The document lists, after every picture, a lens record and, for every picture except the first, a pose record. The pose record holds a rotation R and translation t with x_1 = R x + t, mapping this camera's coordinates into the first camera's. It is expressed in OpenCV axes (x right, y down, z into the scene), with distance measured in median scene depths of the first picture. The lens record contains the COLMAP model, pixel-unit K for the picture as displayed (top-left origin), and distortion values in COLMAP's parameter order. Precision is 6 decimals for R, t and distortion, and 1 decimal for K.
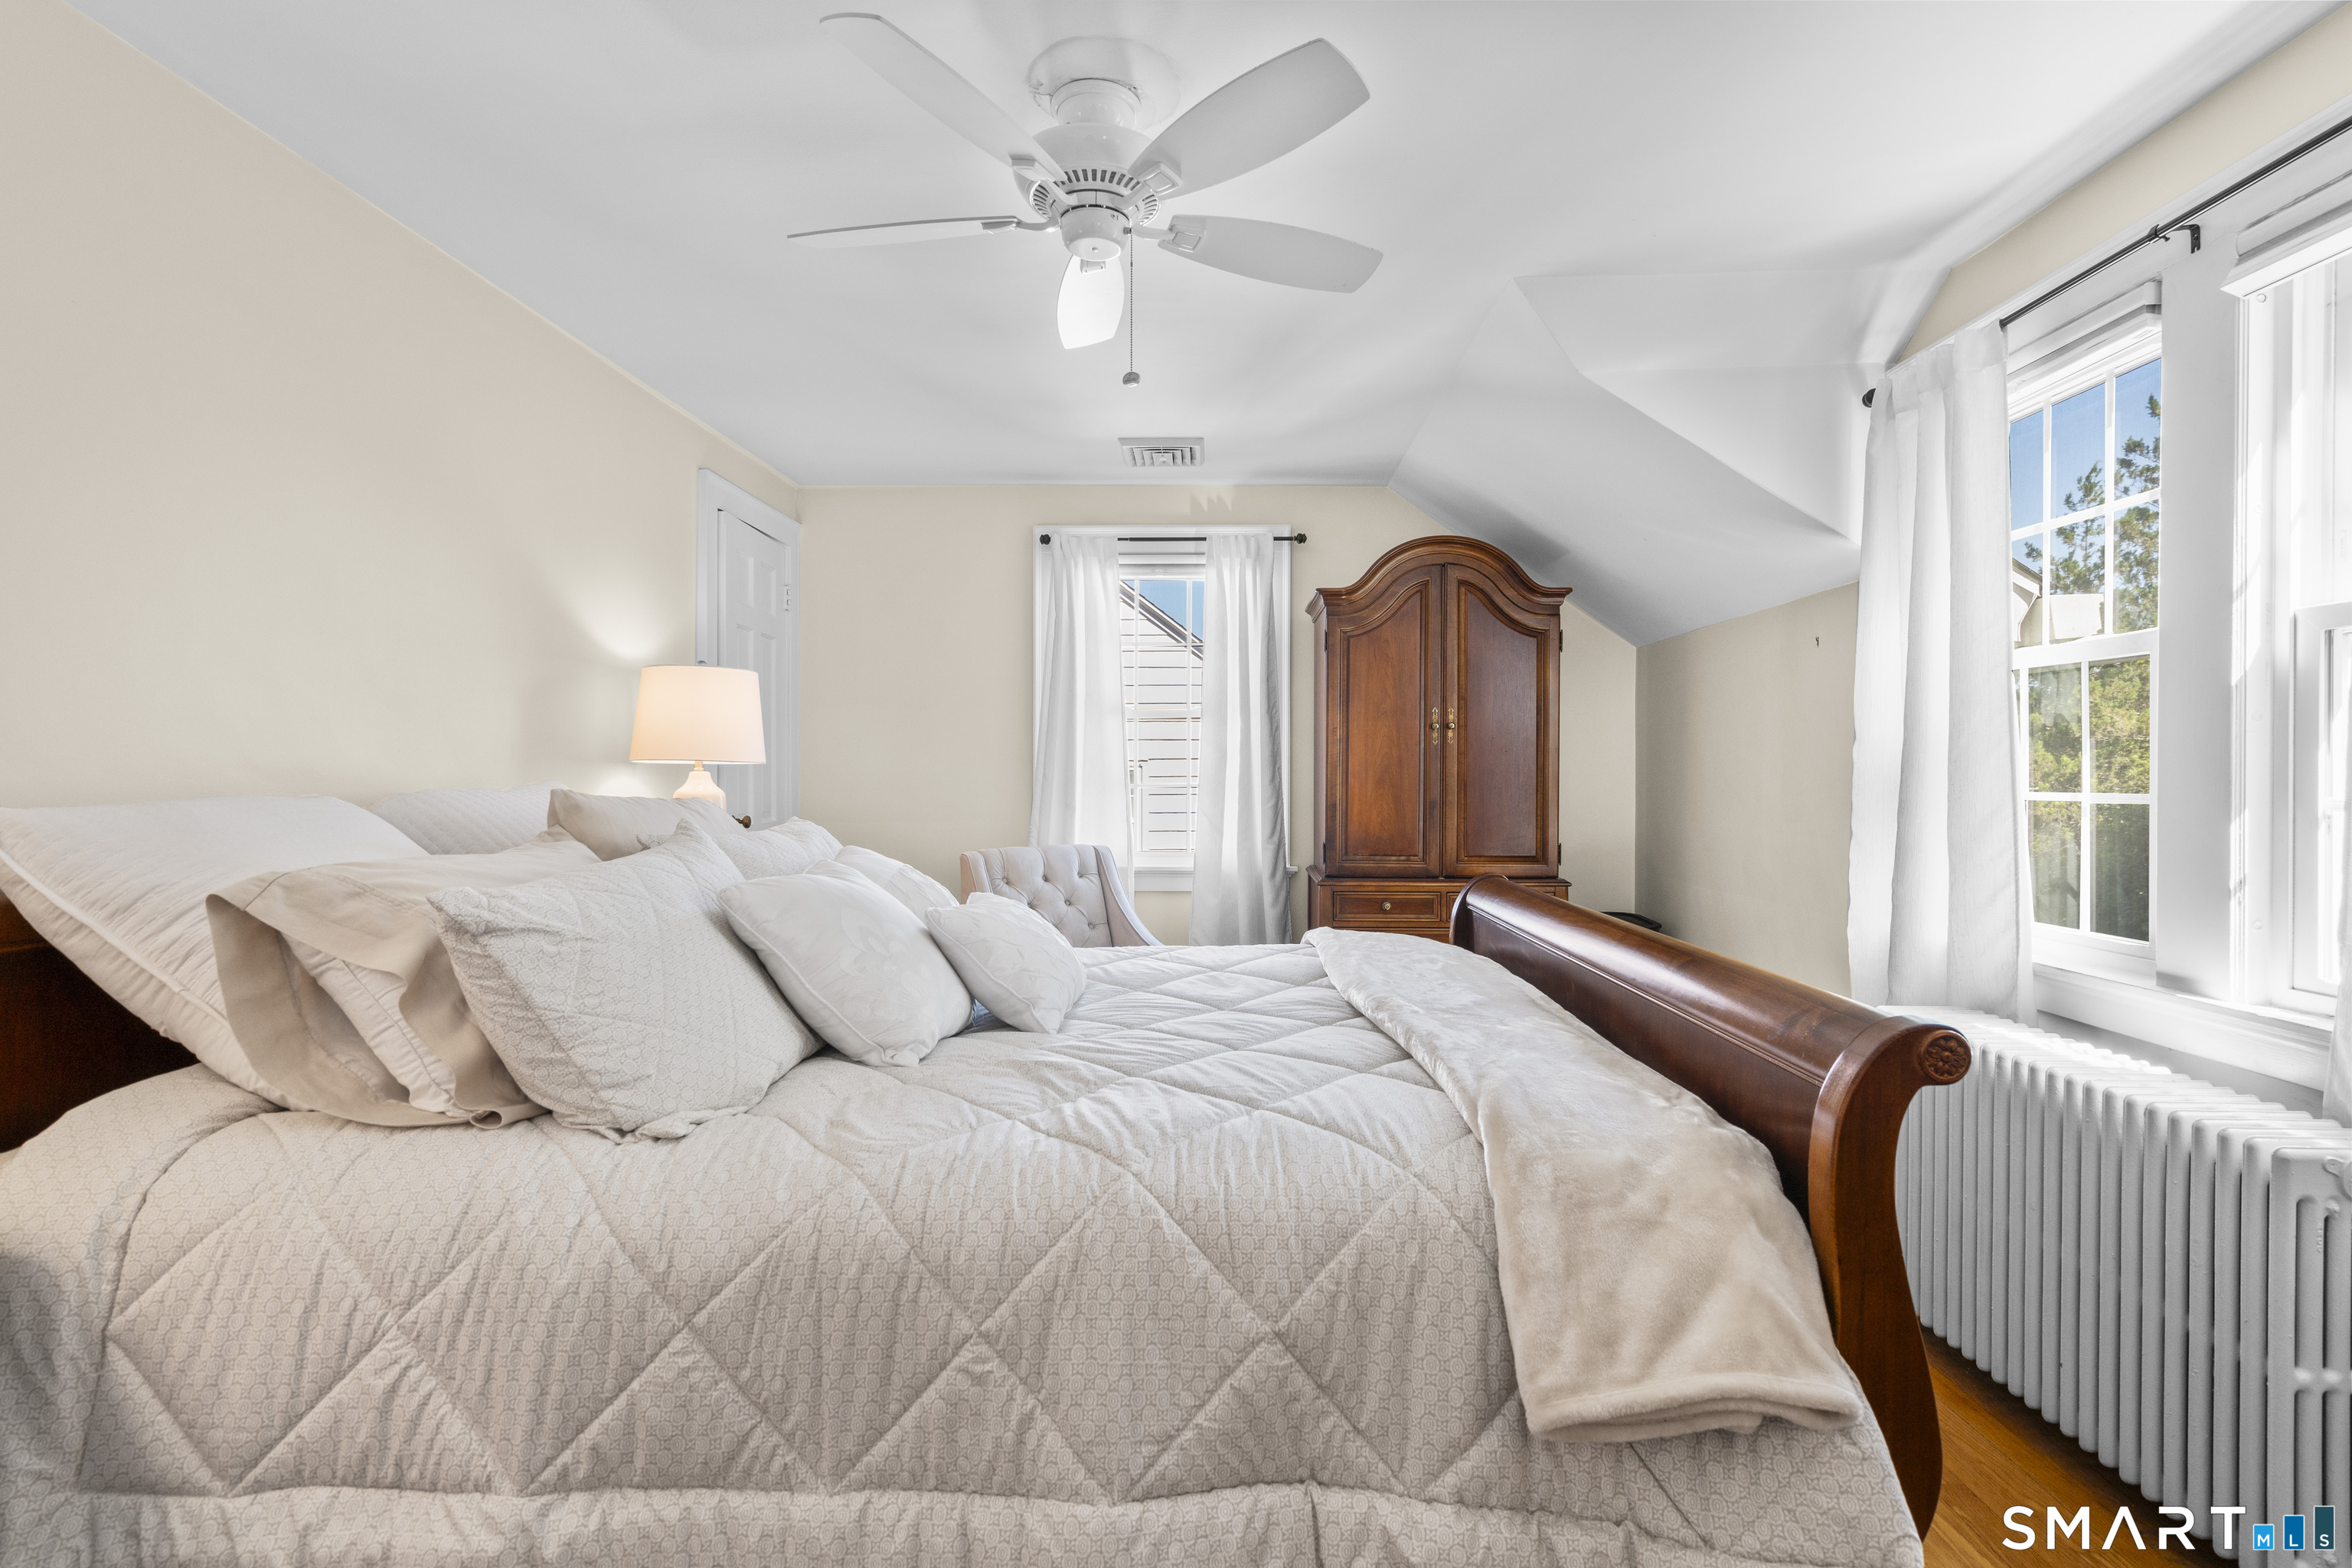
lens RADIAL K [[1086.7, 0, 1185.2], [0, 1086.7, 782.0], [0, 0, 1]] dist [0.001686, 0.001105]
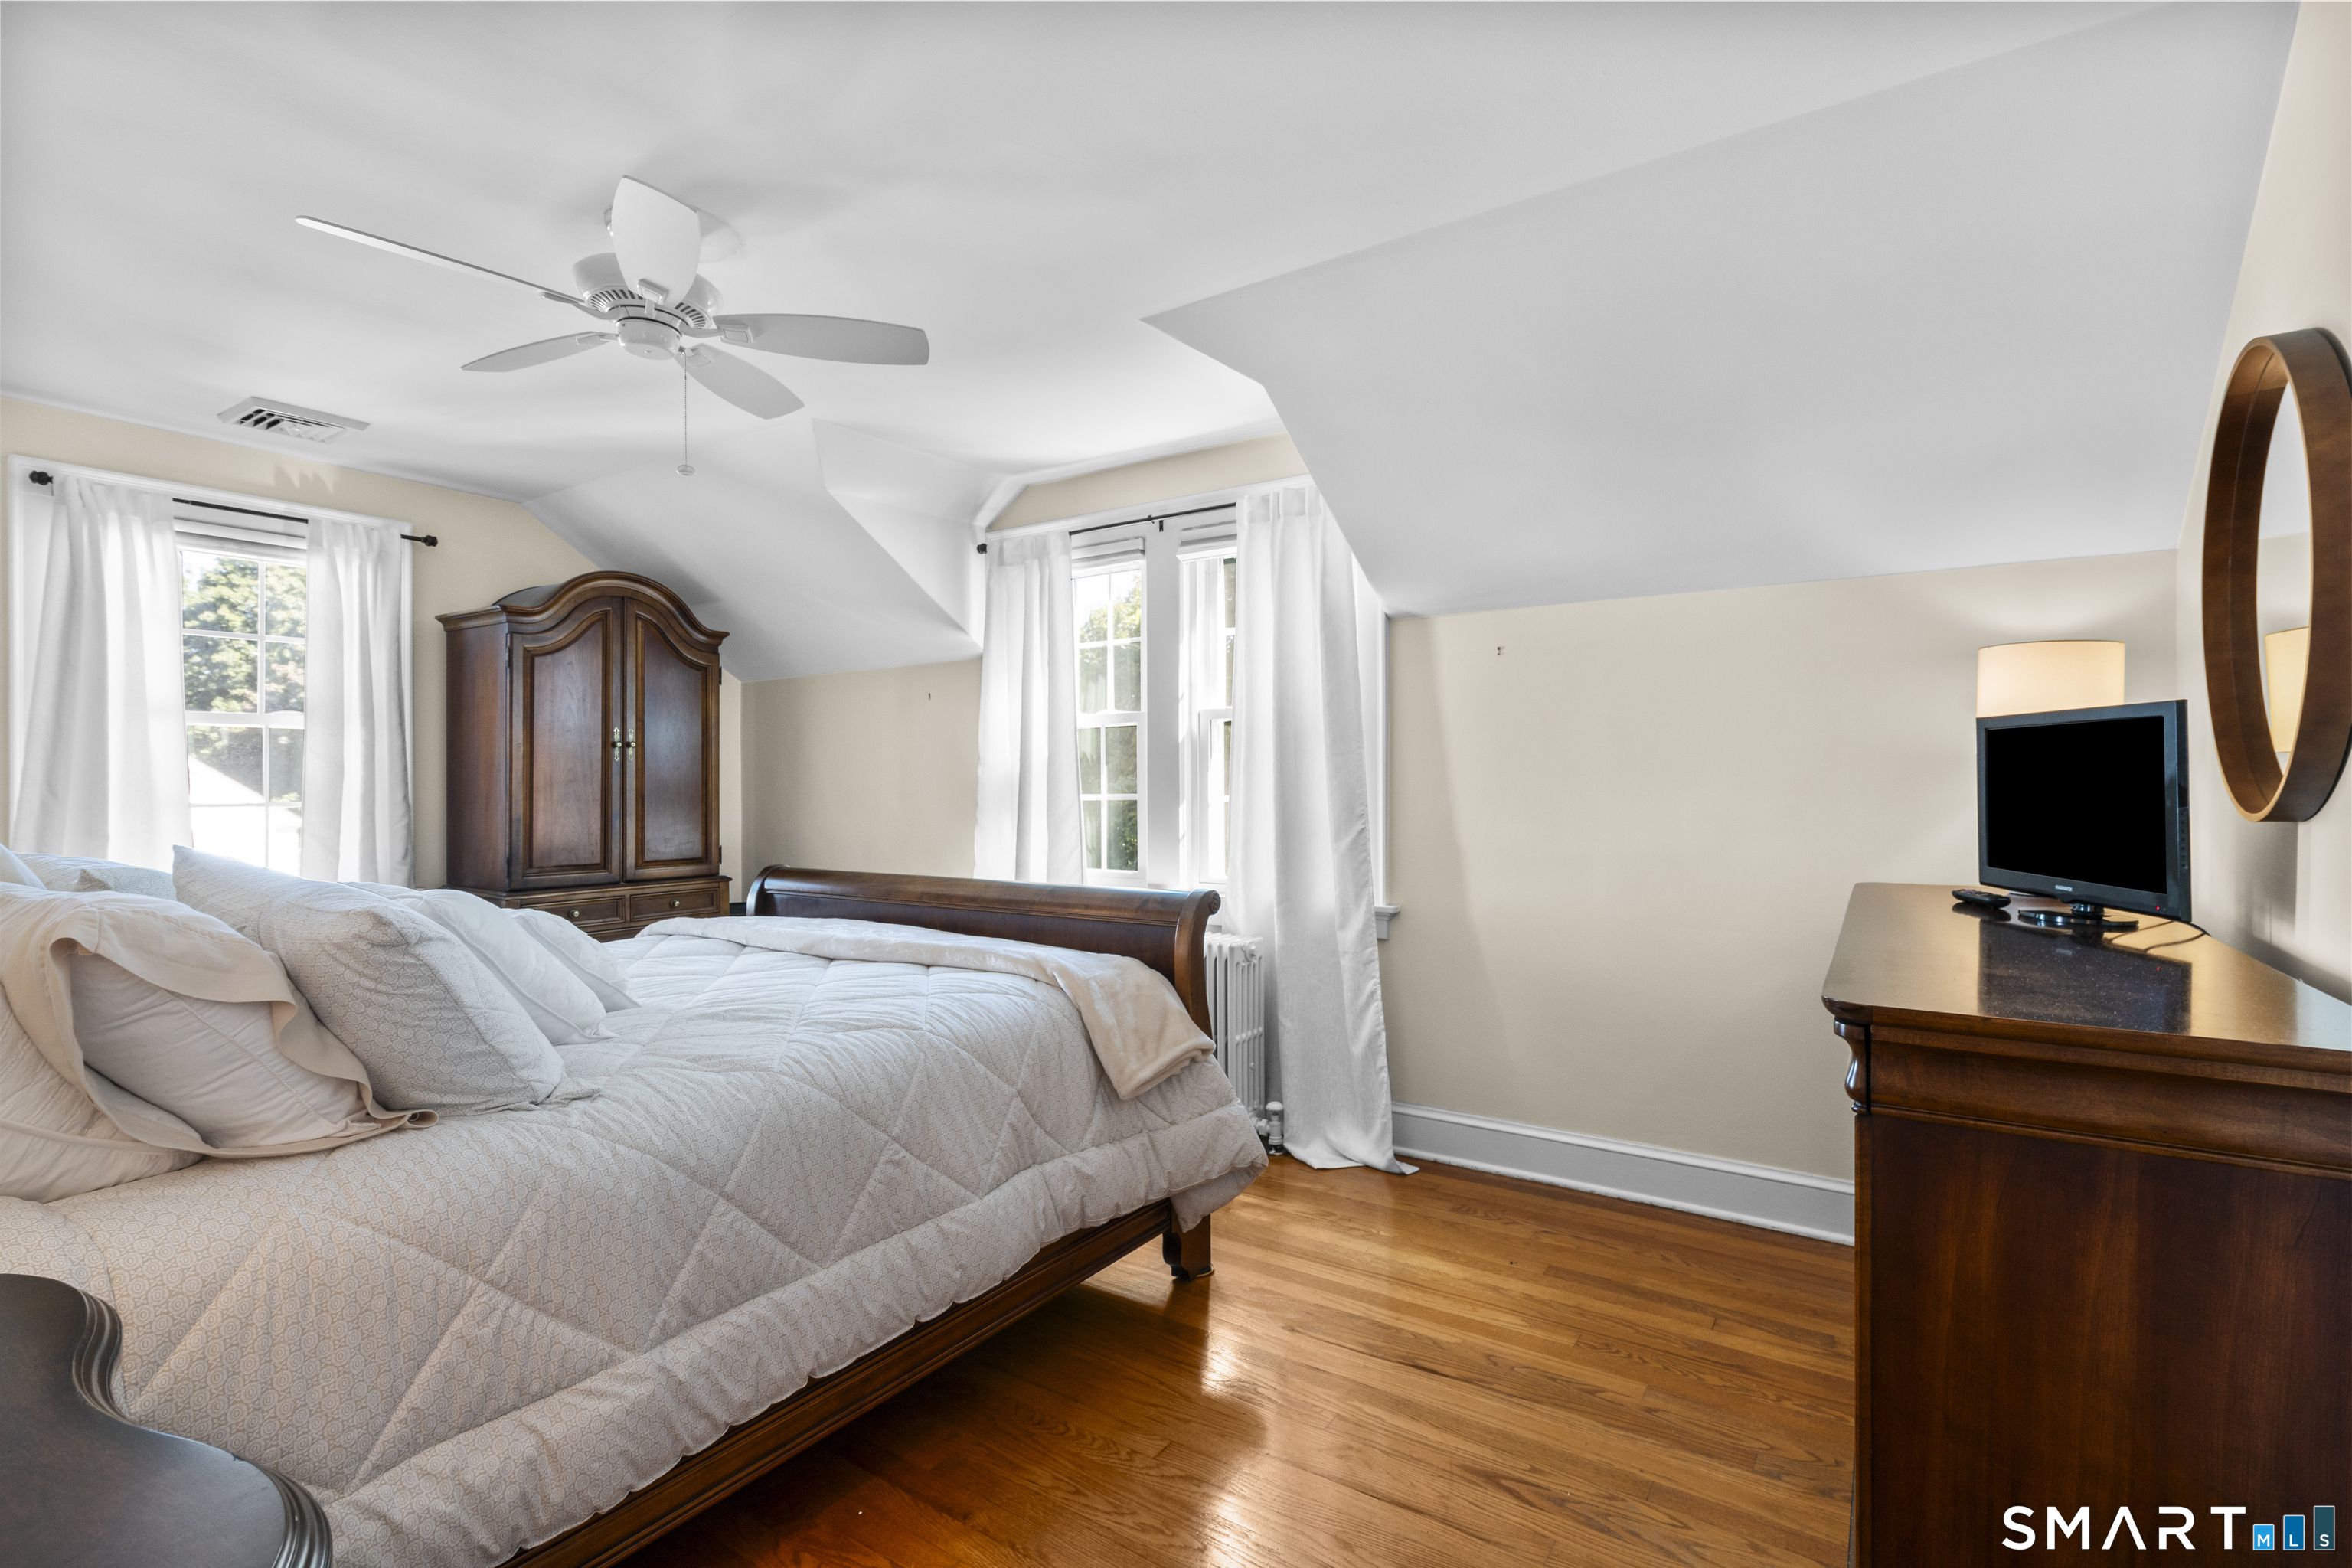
lens RADIAL K [[1086.7, 0, 1185.2], [0, 1086.7, 782.0], [0, 0, 1]] dist [0.001686, 0.001105]
pose [[0.536881, -0.004229, 0.843647, -0.786842], [0.014295, 0.999889, -0.004085, -0.002223], [-0.843537, 0.014253, 0.536882, -0.138667]]
